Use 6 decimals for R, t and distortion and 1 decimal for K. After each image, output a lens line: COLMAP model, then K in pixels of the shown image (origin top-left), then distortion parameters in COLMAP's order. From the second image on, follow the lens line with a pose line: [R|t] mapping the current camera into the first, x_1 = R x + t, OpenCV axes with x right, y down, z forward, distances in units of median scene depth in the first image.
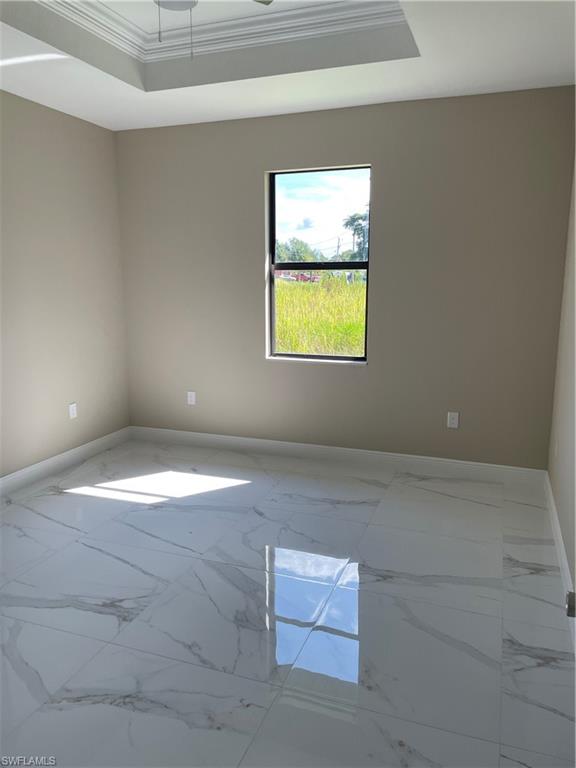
lens RADIAL K [[579.5, 0, 285.4], [0, 579.5, 384.4], [0, 0, 1]] dist [0.009105, -0.047394]
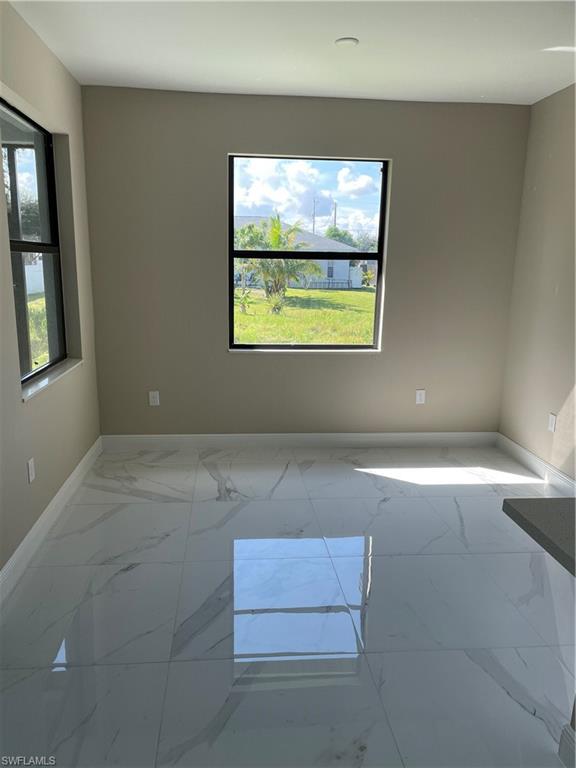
lens RADIAL K [[579.5, 0, 285.7], [0, 579.5, 383.9], [0, 0, 1]] dist [0.009105, -0.047394]
pose [[0.897664, -0.080855, 0.433199, -0.396553], [0.068074, 0.996667, 0.044965, -0.029284], [-0.435390, -0.010874, 0.900176, 0.108569]]
